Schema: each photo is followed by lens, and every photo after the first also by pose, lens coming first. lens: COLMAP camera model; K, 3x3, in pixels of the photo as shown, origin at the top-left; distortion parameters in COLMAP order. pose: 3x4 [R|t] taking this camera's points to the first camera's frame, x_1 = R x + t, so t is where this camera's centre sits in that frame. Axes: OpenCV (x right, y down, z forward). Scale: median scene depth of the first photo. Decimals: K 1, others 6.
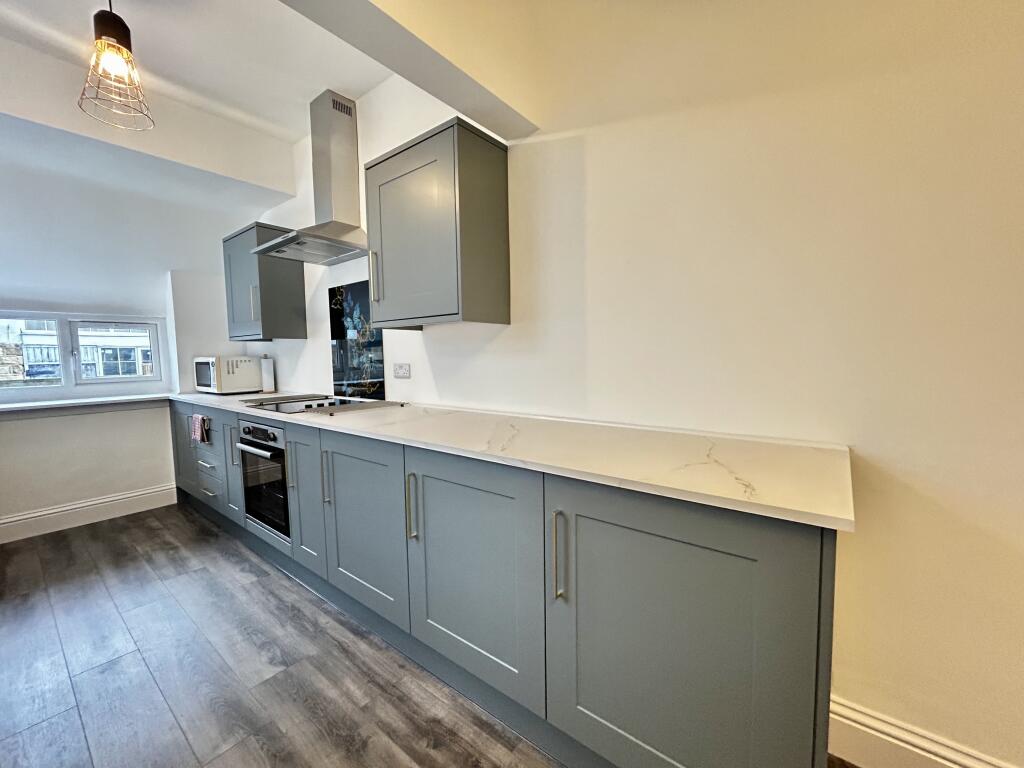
lens RADIAL K [[416.5, 0, 516.5], [0, 416.5, 385.9], [0, 0, 1]] dist [0.001594, 0.000279]
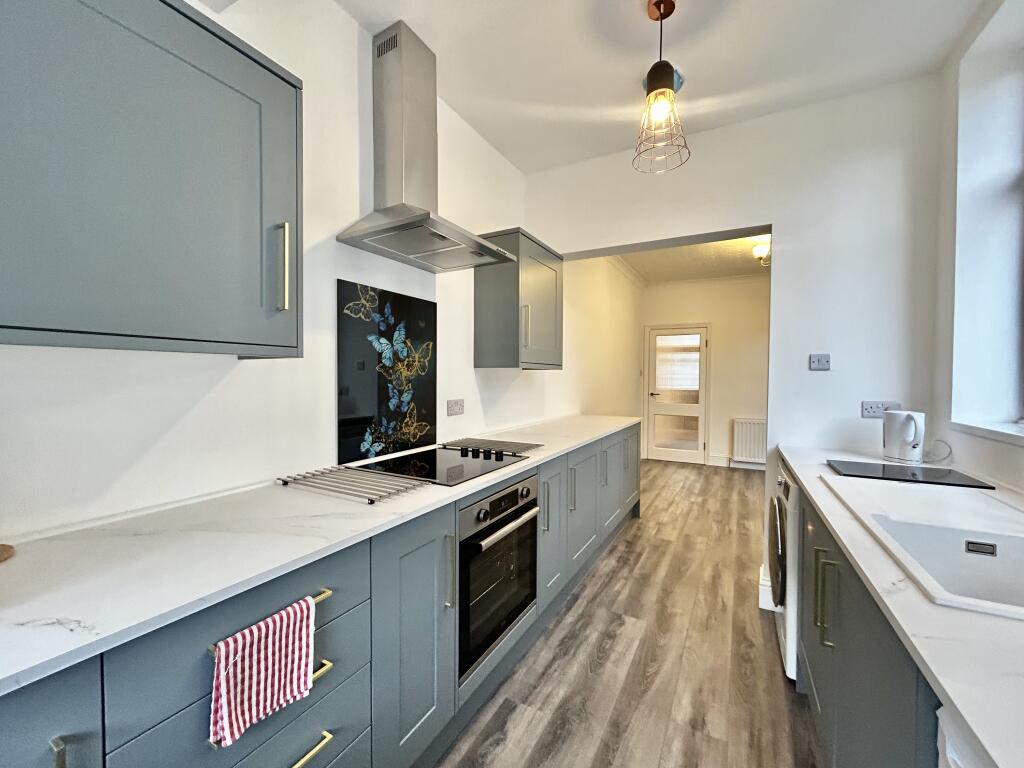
lens RADIAL K [[416.5, 0, 516.5], [0, 416.5, 385.9], [0, 0, 1]] dist [0.001594, 0.000279]
pose [[-0.166053, -0.004846, 0.986105, -1.182746], [0.073954, 0.997111, 0.017354, -0.087369], [-0.983340, 0.075808, -0.165215, 0.965065]]
